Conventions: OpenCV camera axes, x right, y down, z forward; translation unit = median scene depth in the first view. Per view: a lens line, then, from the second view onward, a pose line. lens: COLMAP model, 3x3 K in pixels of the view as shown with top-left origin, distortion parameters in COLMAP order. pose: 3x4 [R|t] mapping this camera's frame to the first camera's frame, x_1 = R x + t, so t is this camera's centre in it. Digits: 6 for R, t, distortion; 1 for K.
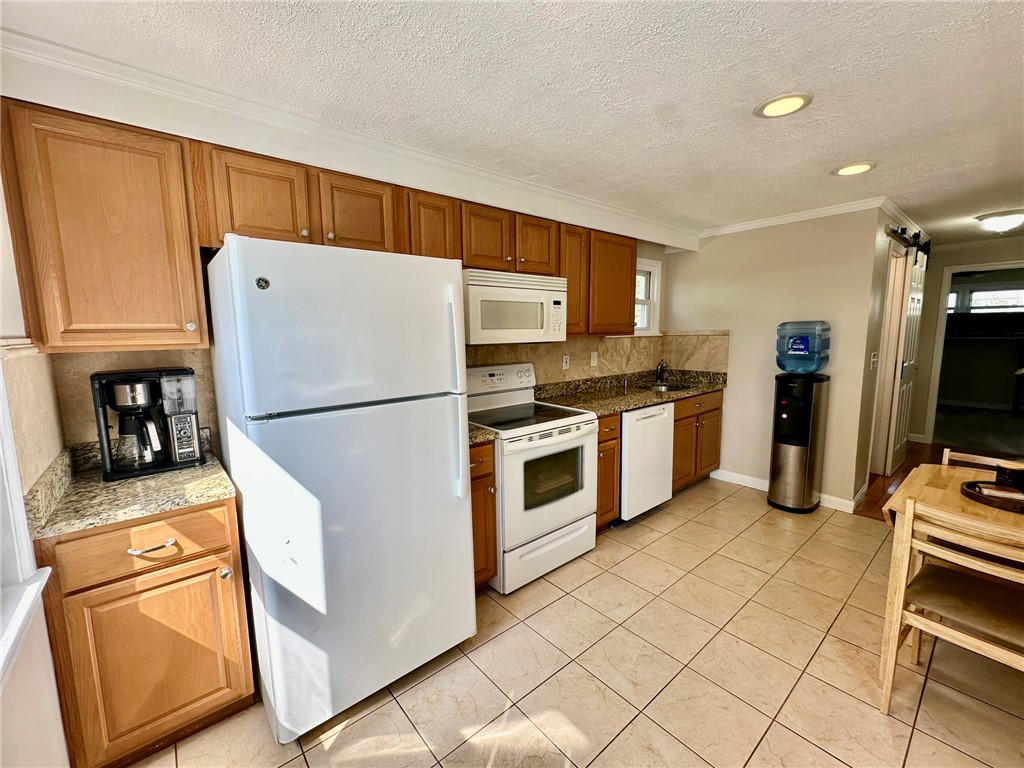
lens RADIAL K [[425.7, 0, 512.0], [0, 425.7, 384.0], [0, 0, 1]] dist [-0.001619, 0.000132]
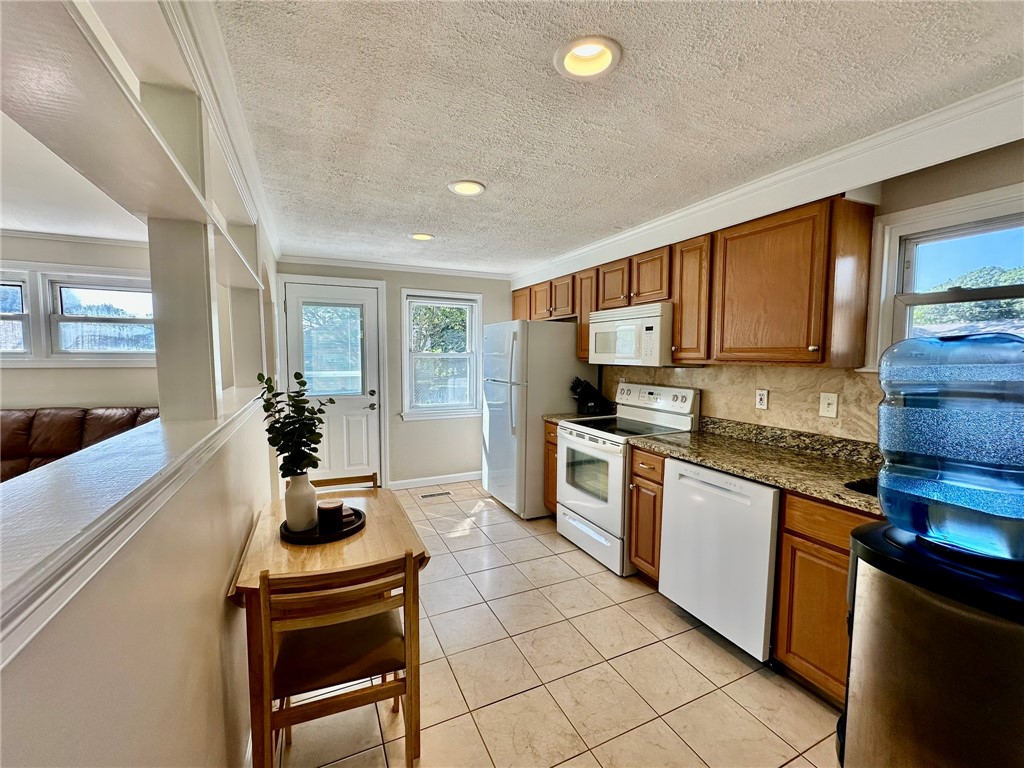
lens RADIAL K [[425.7, 0, 512.0], [0, 425.7, 384.0], [0, 0, 1]] dist [-0.001619, 0.000132]
pose [[-0.260340, 0.081995, -0.962029, 1.144313], [-0.121462, 0.985690, 0.116881, -0.133960], [0.957847, 0.147279, -0.246655, 0.921197]]
